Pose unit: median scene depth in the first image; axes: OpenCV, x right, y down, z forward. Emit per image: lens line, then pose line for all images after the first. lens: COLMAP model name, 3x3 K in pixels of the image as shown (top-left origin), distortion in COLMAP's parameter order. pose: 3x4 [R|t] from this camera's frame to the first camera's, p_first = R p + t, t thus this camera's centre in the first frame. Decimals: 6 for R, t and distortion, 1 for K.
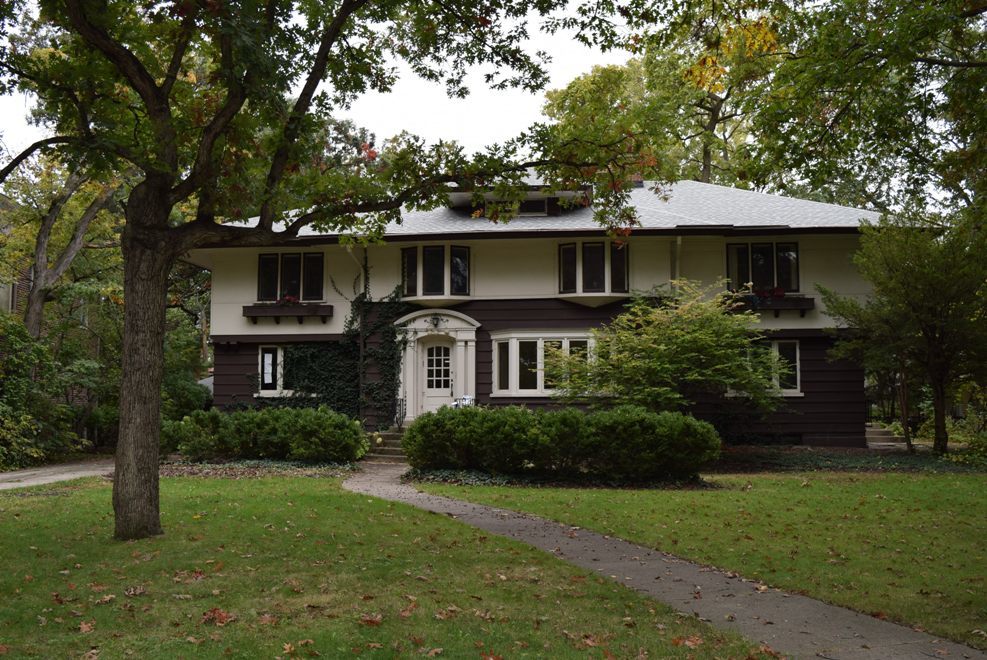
lens RADIAL K [[995.8, 0, 494.1], [0, 995.8, 327.1], [0, 0, 1]] dist [-0.015124, 0.000000]
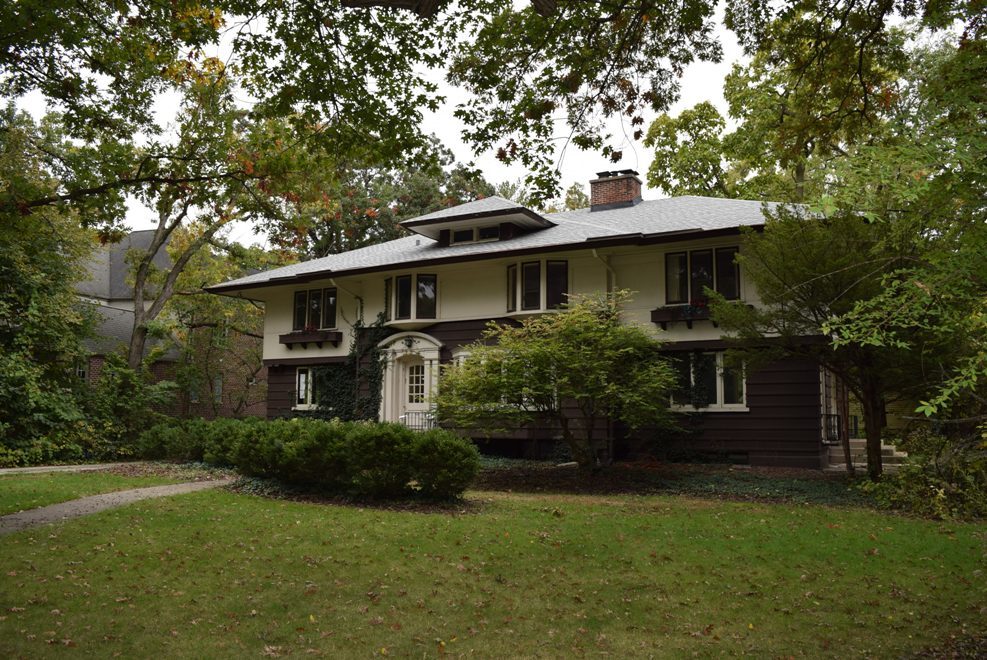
lens RADIAL K [[775.7, 0, 486.6], [0, 775.7, 333.2], [0, 0, 1]] dist [-0.046021, -0.006110]
pose [[0.919310, -0.034968, -0.391977, 0.360103], [0.023310, 0.999134, -0.034462, 0.015377], [0.392842, 0.022545, 0.919329, 0.233788]]
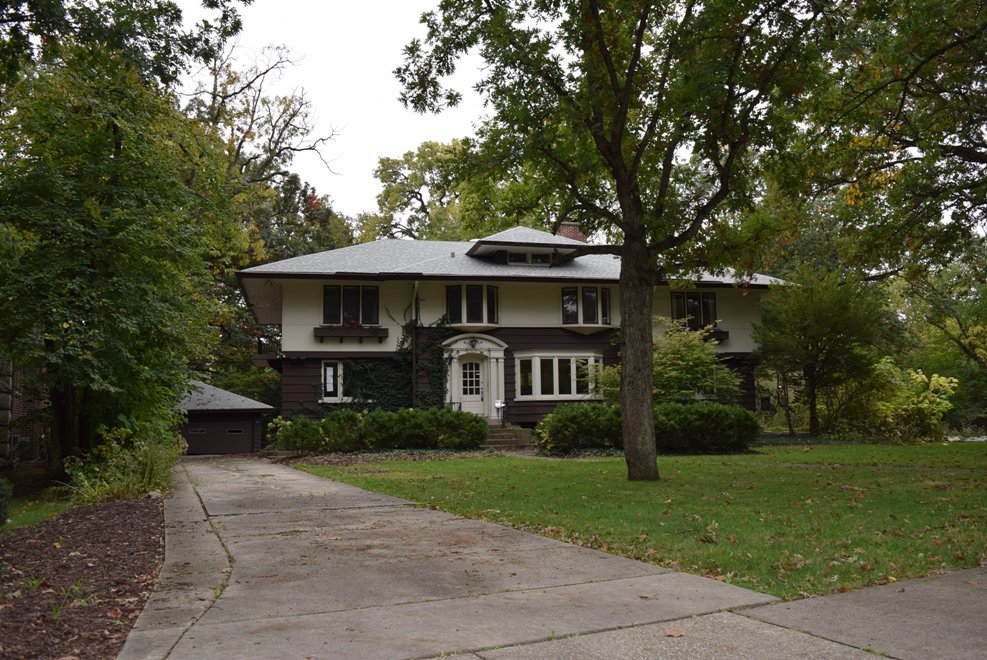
lens RADIAL K [[848.6, 0, 498.0], [0, 848.6, 330.2], [0, 0, 1]] dist [-0.049171, -0.003404]
pose [[0.934685, 0.023531, 0.354697, -0.418778], [-0.012337, 0.999353, -0.033786, 0.014455], [-0.355263, 0.027204, 0.934371, -0.044176]]
